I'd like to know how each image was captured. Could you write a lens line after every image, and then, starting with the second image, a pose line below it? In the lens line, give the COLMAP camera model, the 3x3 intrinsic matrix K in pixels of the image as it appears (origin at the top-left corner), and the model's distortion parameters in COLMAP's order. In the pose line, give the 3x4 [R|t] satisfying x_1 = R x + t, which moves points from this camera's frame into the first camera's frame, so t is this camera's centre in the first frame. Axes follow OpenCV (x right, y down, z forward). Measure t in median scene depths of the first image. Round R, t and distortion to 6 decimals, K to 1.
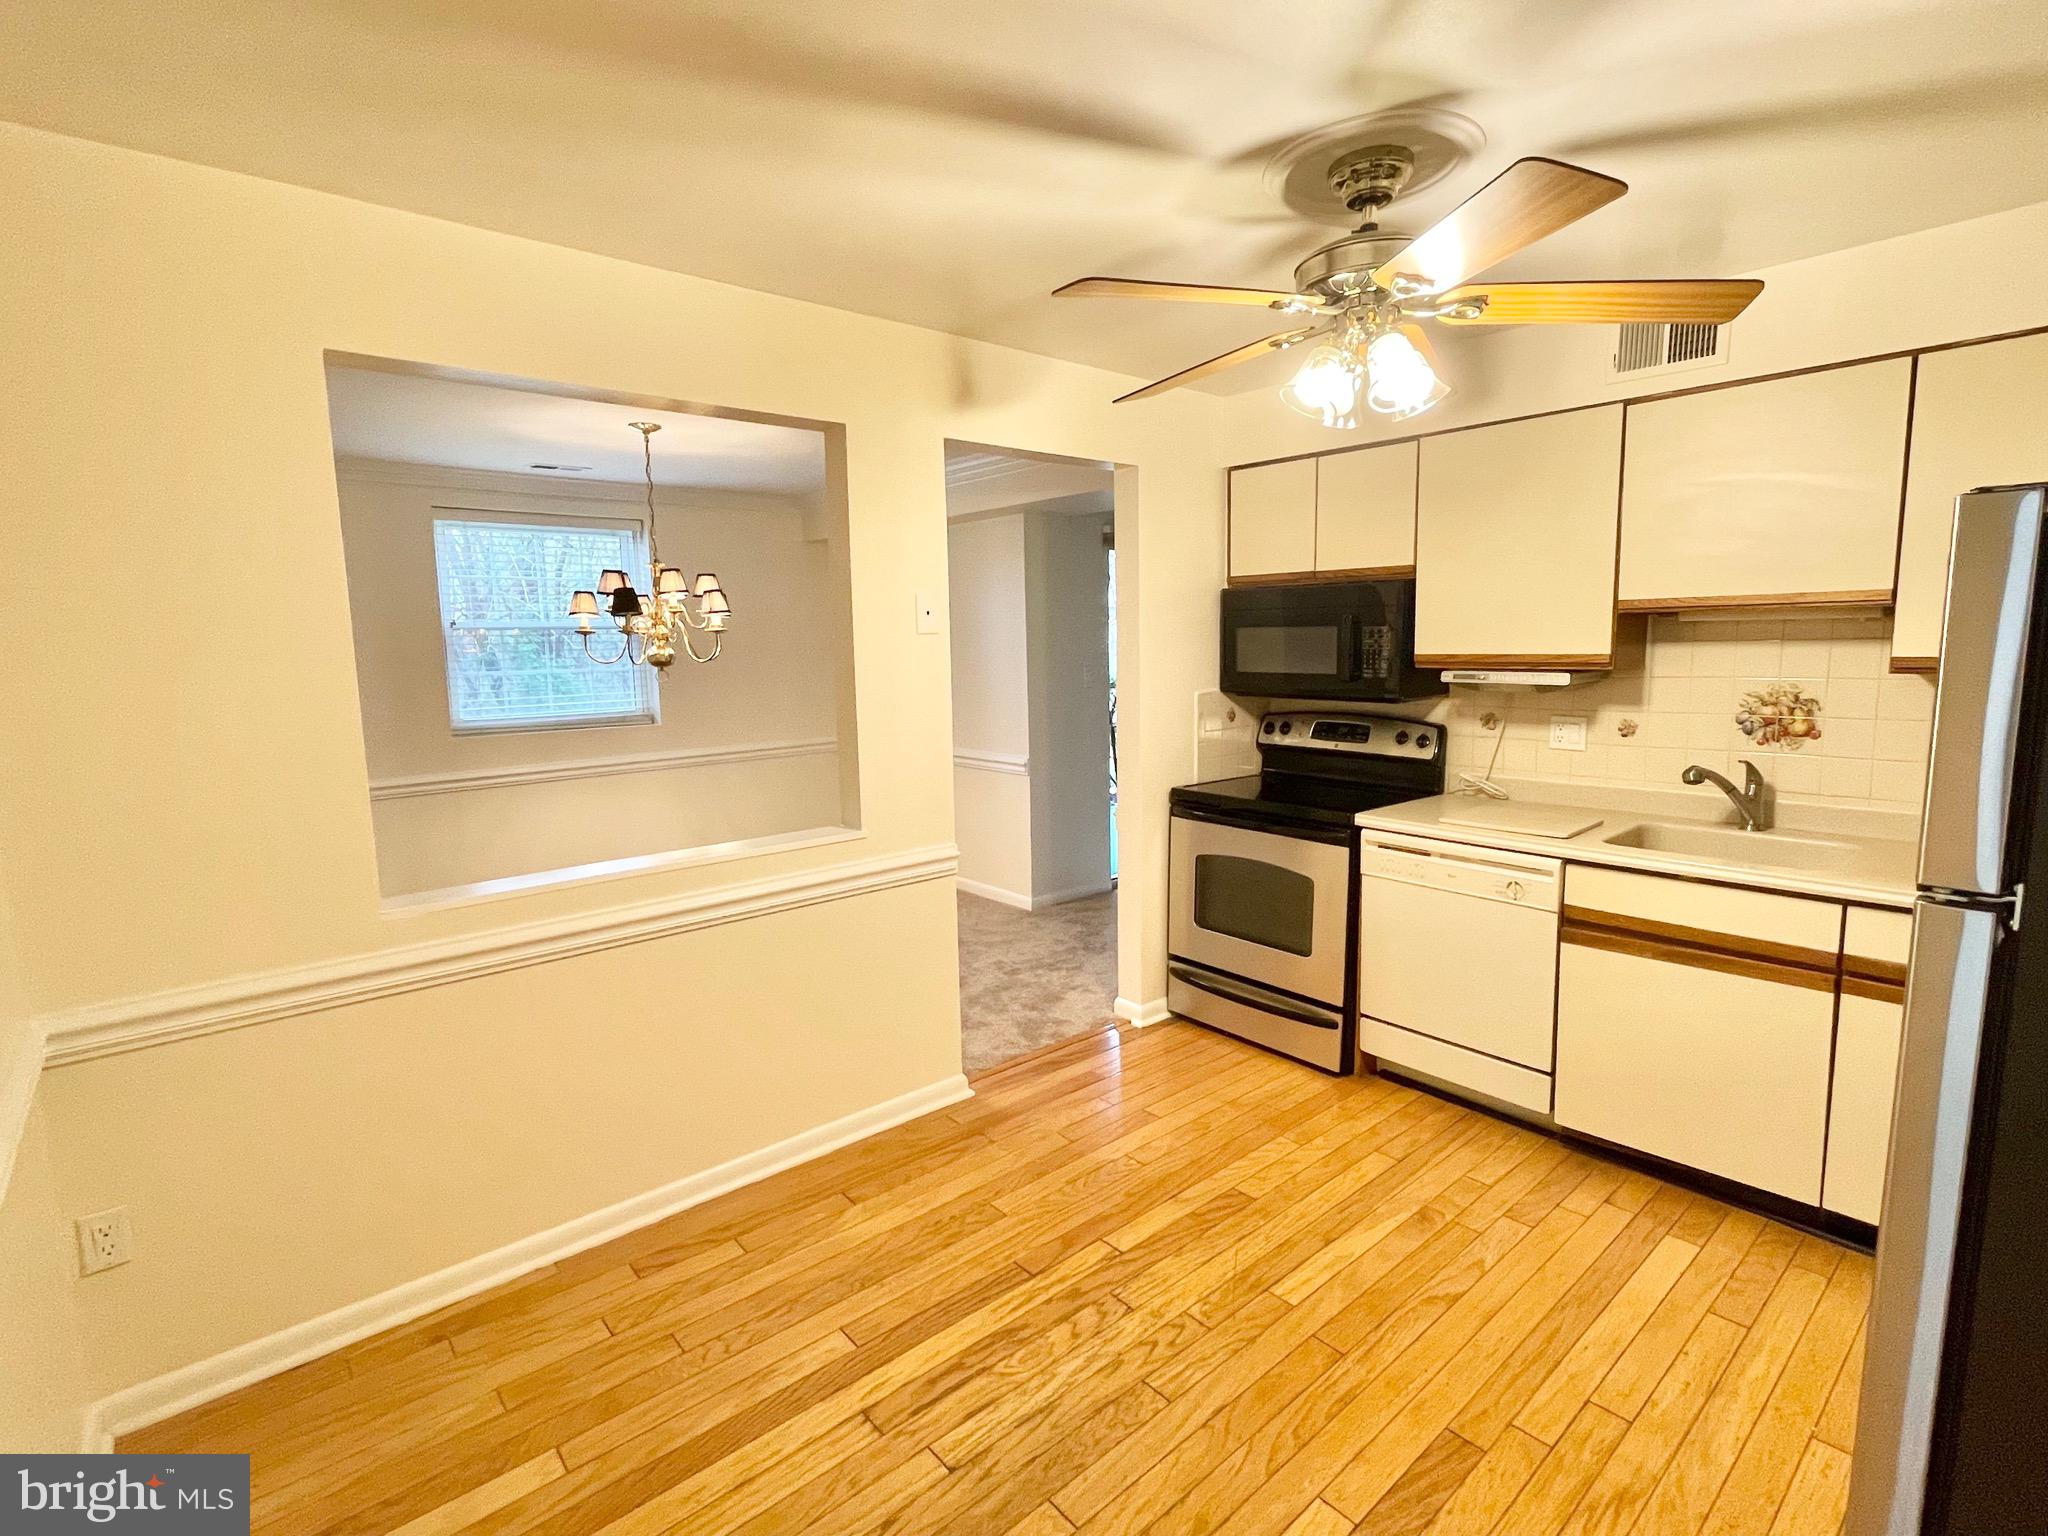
lens RADIAL K [[972.7, 0, 1017.3], [0, 972.7, 767.9], [0, 0, 1]] dist [0.001612, -0.000119]
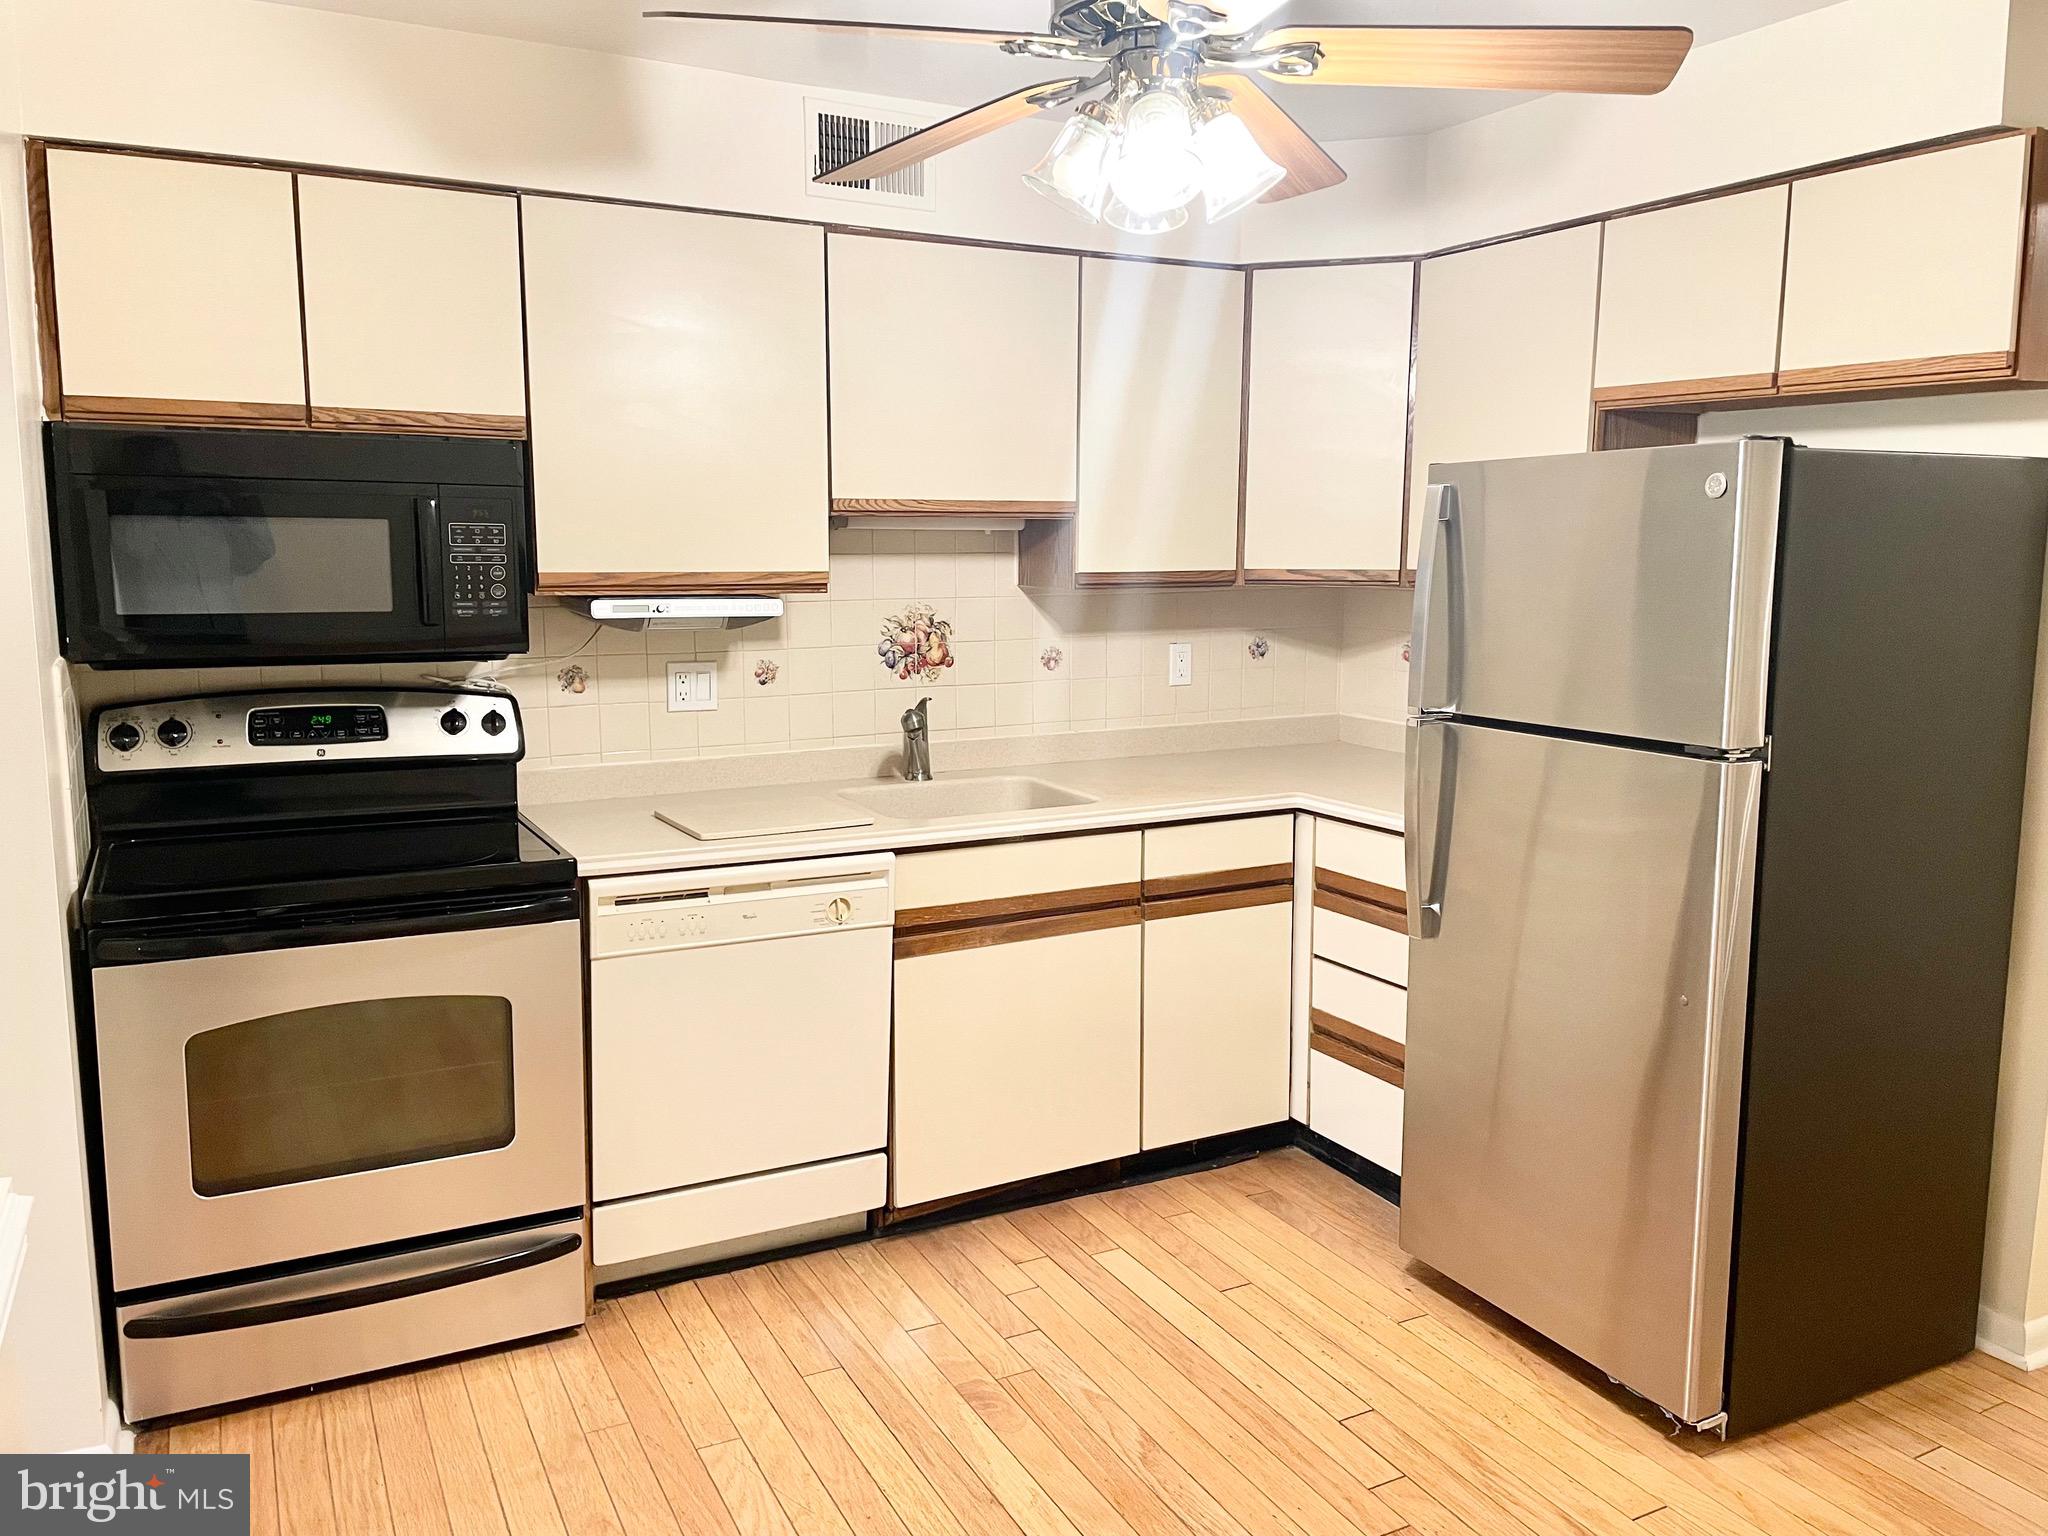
lens RADIAL K [[1542.7, 0, 1023.8], [0, 1542.7, 751.7], [0, 0, 1]] dist [0.050879, -0.006875]
pose [[0.218346, -0.116945, 0.968839, -0.502117], [0.120268, 0.988450, 0.092208, -0.070622], [-0.968432, 0.096387, 0.229889, 0.591122]]
